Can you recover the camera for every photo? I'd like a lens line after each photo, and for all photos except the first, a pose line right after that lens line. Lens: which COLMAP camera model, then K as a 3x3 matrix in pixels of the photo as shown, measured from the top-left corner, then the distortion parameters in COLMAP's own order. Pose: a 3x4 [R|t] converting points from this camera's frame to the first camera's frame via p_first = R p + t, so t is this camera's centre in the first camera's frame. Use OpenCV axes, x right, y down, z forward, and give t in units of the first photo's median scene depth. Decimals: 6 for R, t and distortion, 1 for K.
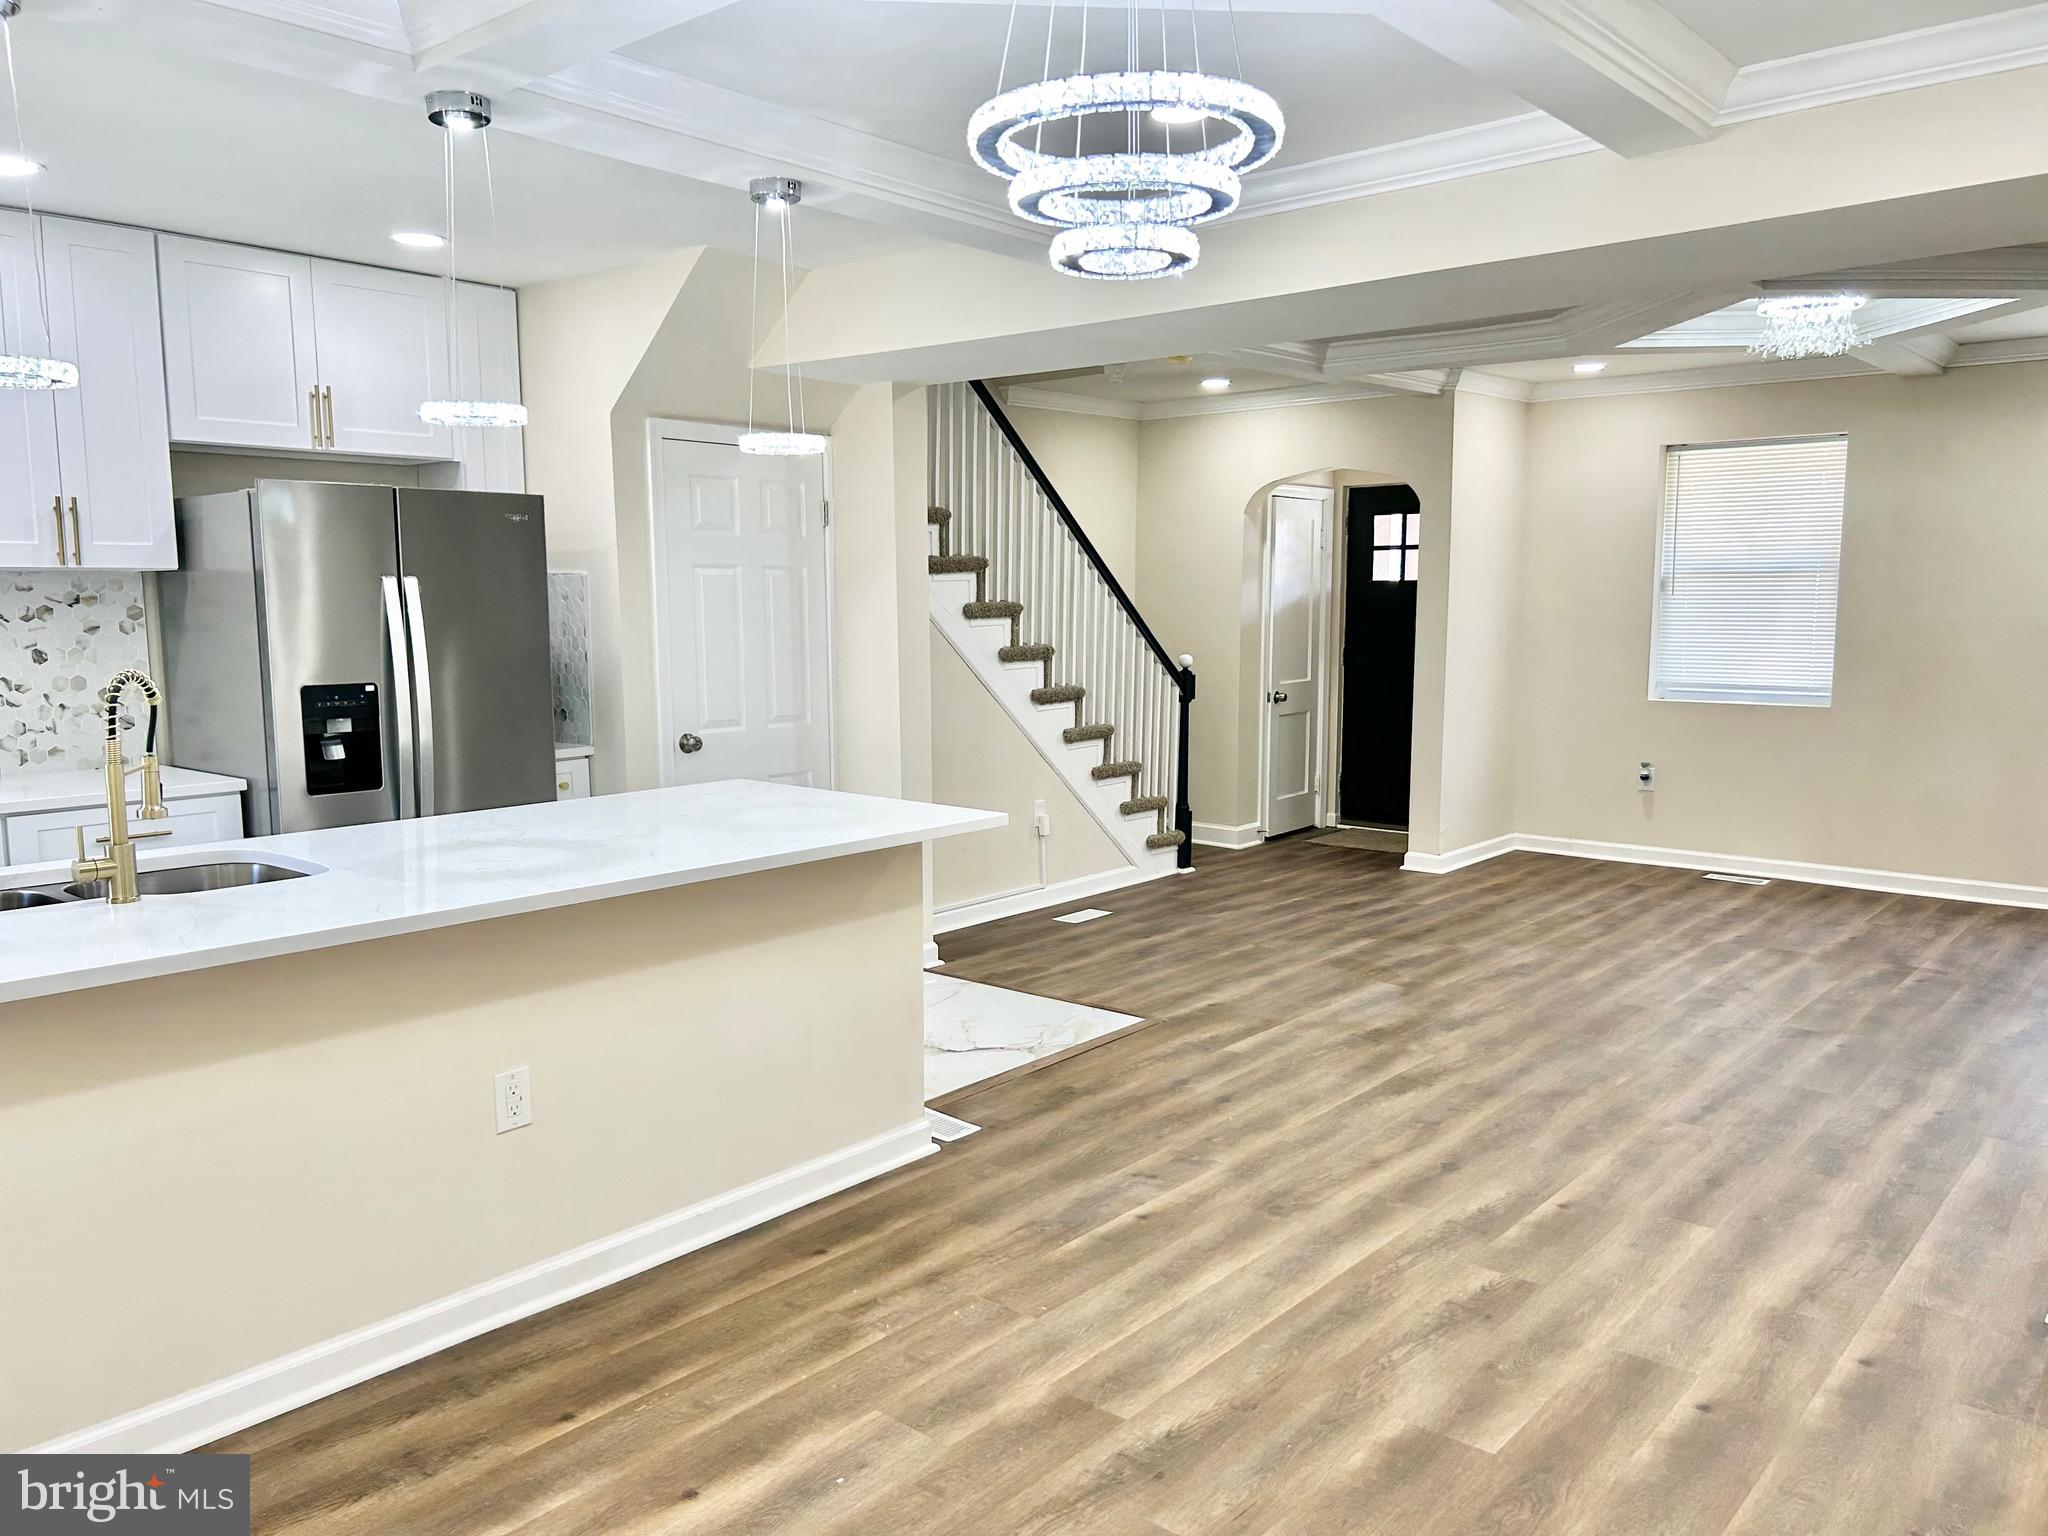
lens RADIAL K [[1546.6, 0, 1019.8], [0, 1546.6, 781.3], [0, 0, 1]] dist [0.059644, -0.070675]
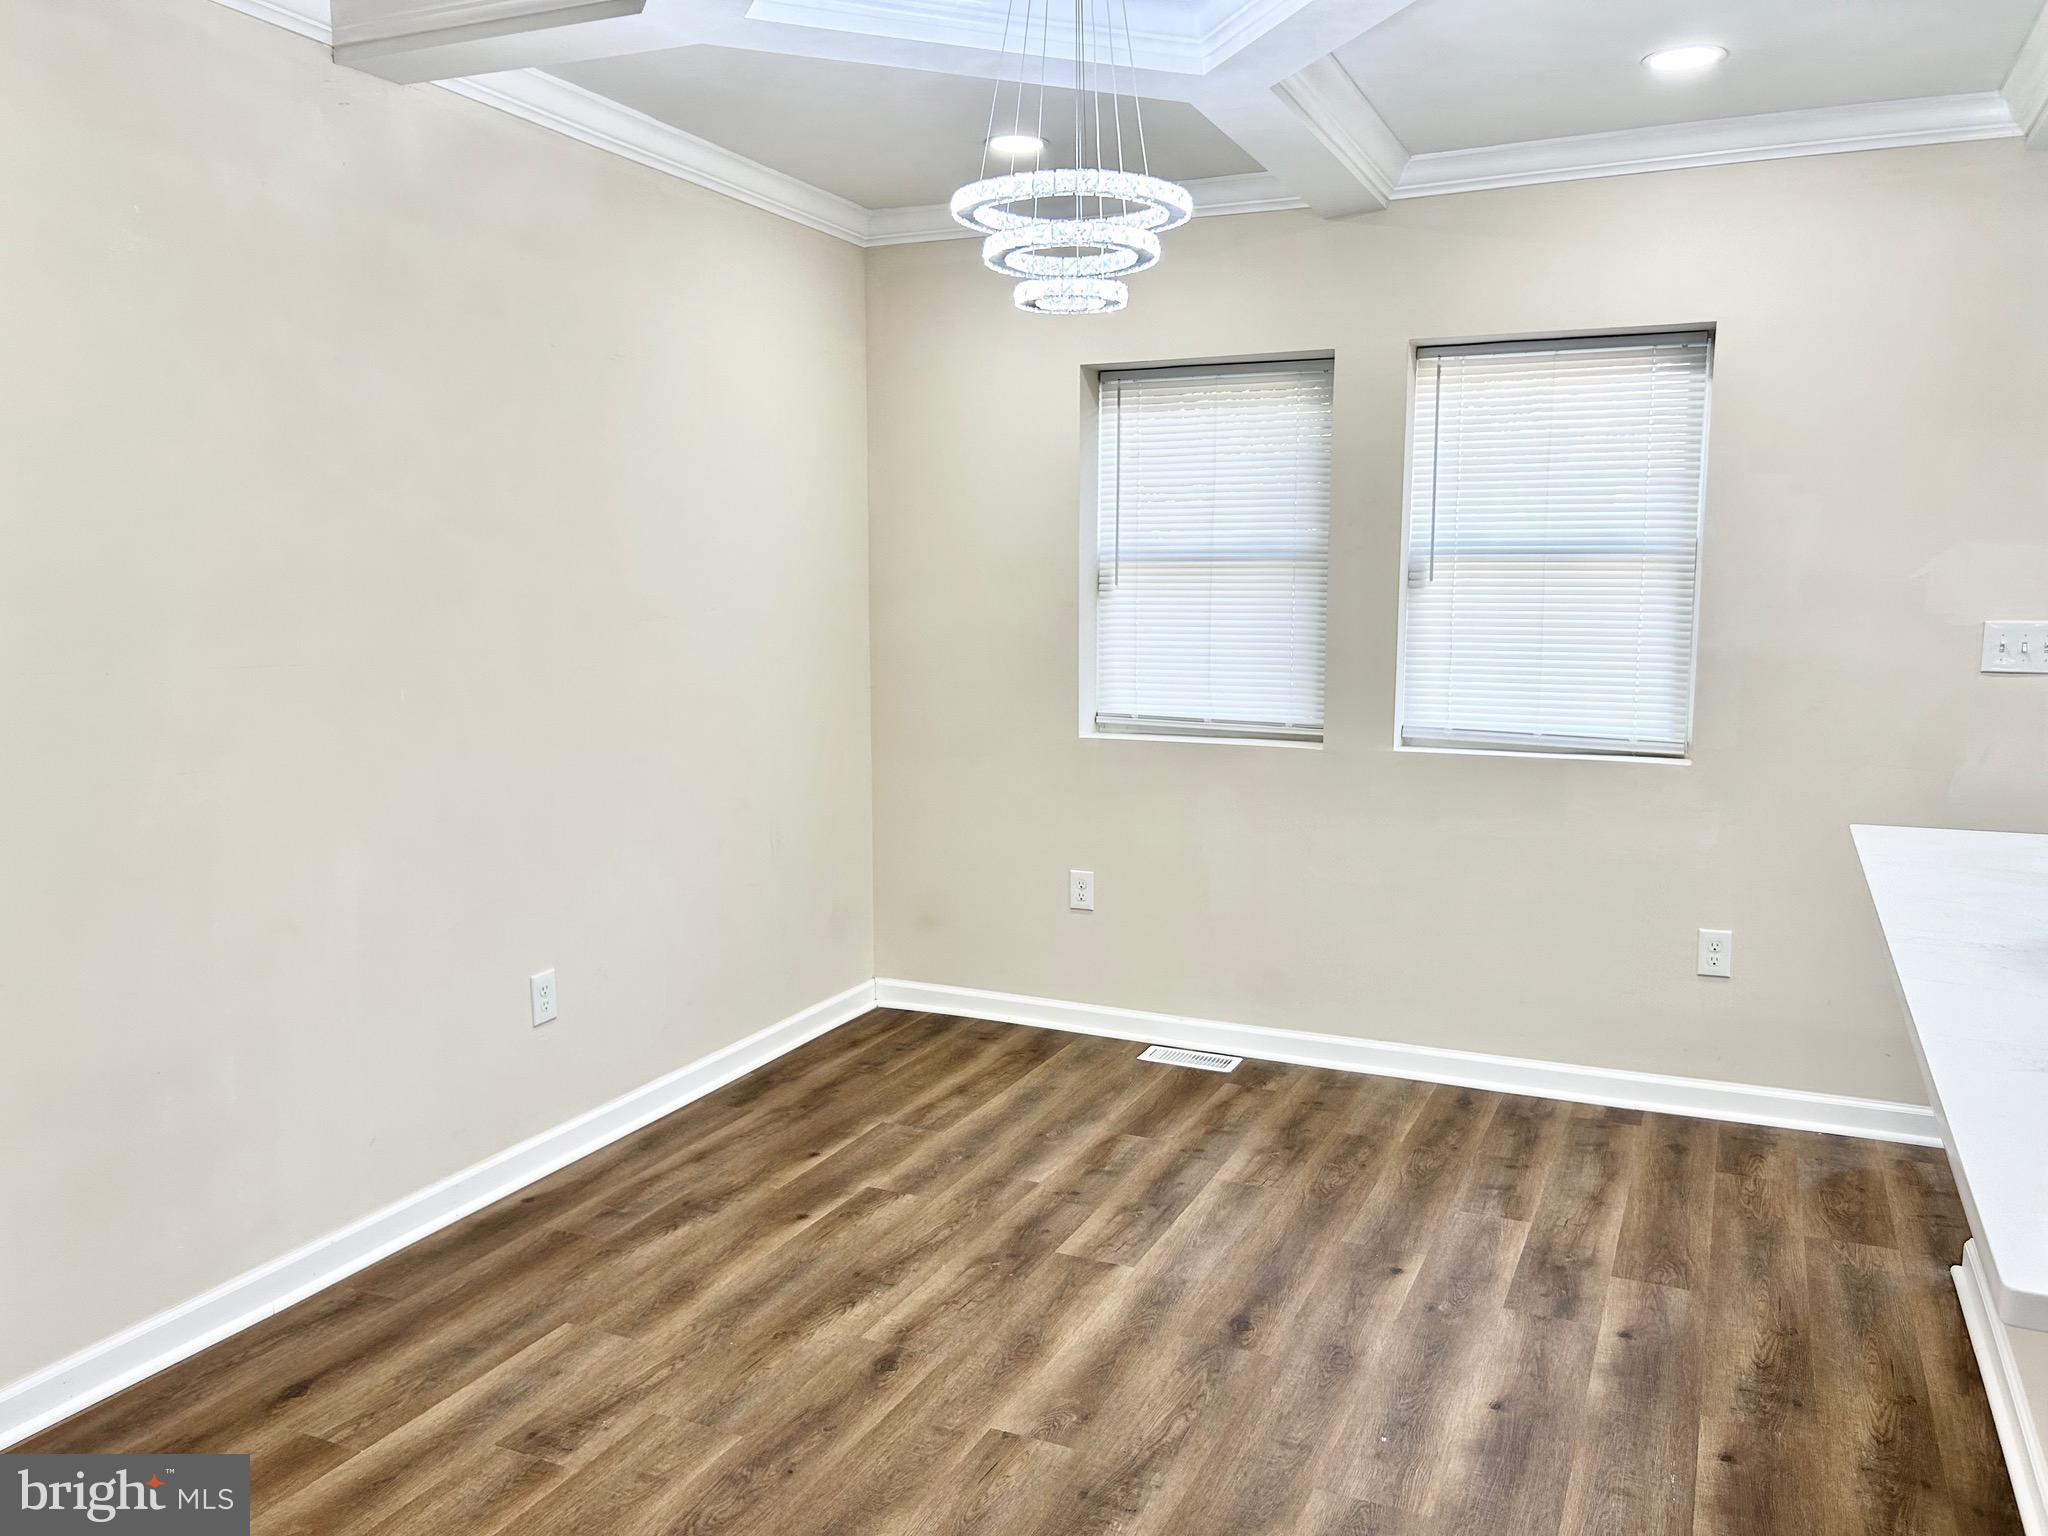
lens RADIAL K [[1546.6, 0, 1030.8], [0, 1546.6, 792.4], [0, 0, 1]] dist [0.059644, -0.070675]
pose [[-0.962106, 0.040869, -0.269595, 0.203007], [-0.028397, 0.968310, 0.248132, -0.112923], [0.271193, 0.246385, -0.930456, 1.004657]]
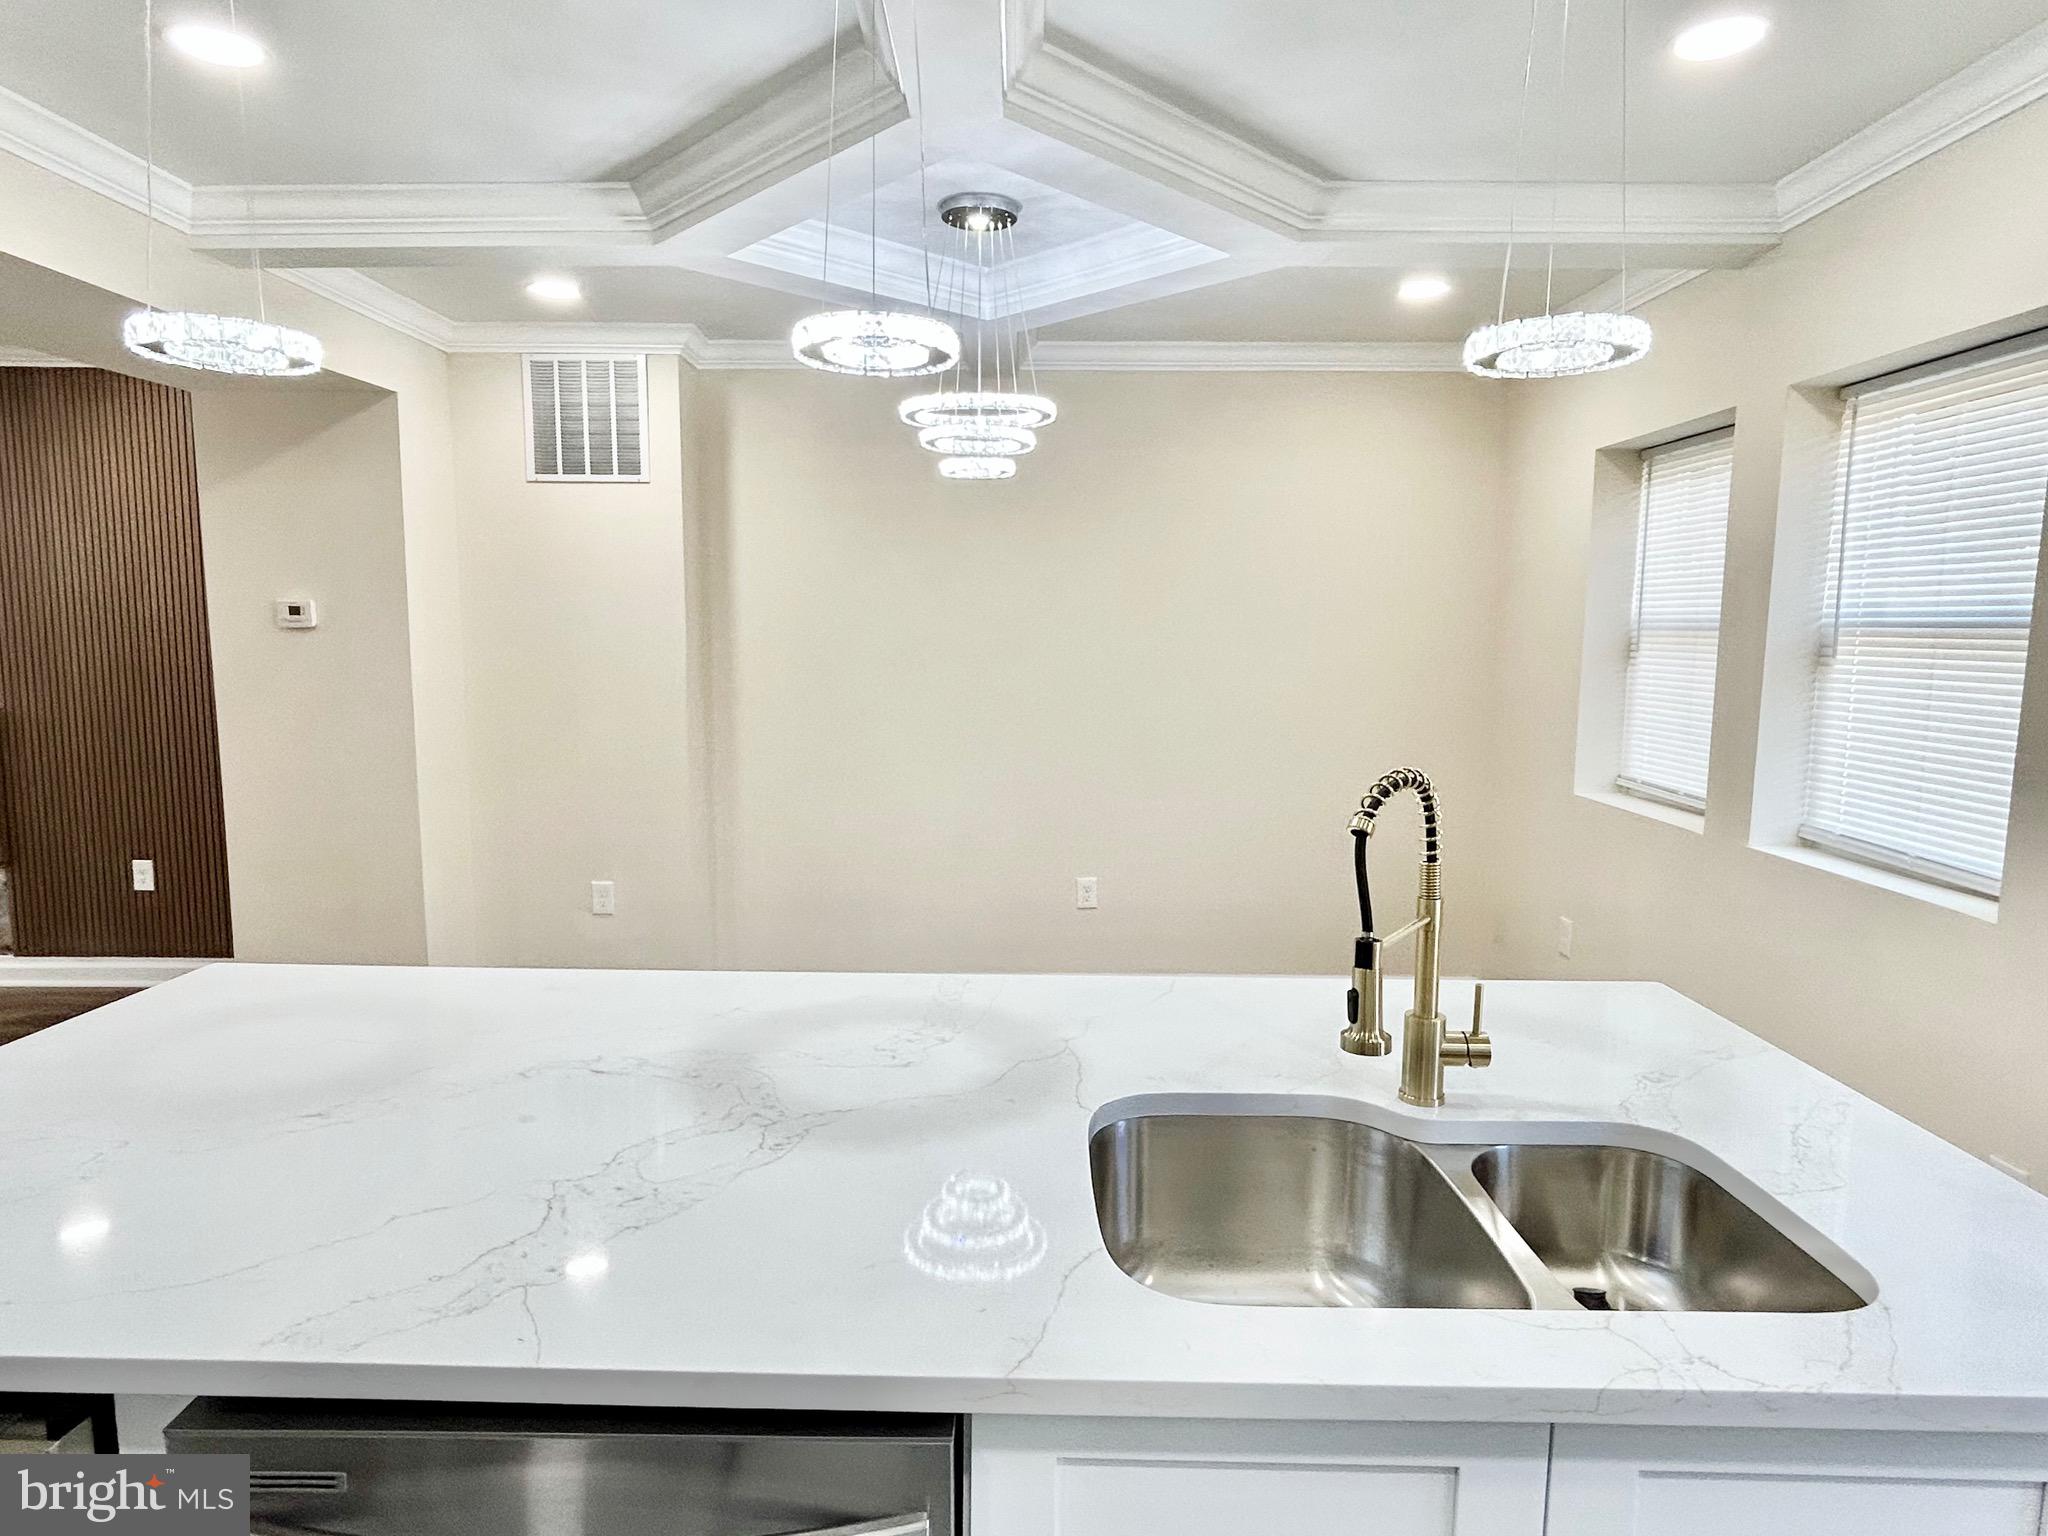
lens RADIAL K [[1173.2, 0, 1018.1], [0, 1173.2, 753.6], [0, 0, 1]] dist [0.004702, 0.000369]
pose [[-0.639993, -0.088770, 0.763235, -0.523867], [0.089894, 0.977833, 0.189109, -0.115678], [-0.763104, 0.189639, -0.617827, 0.849408]]
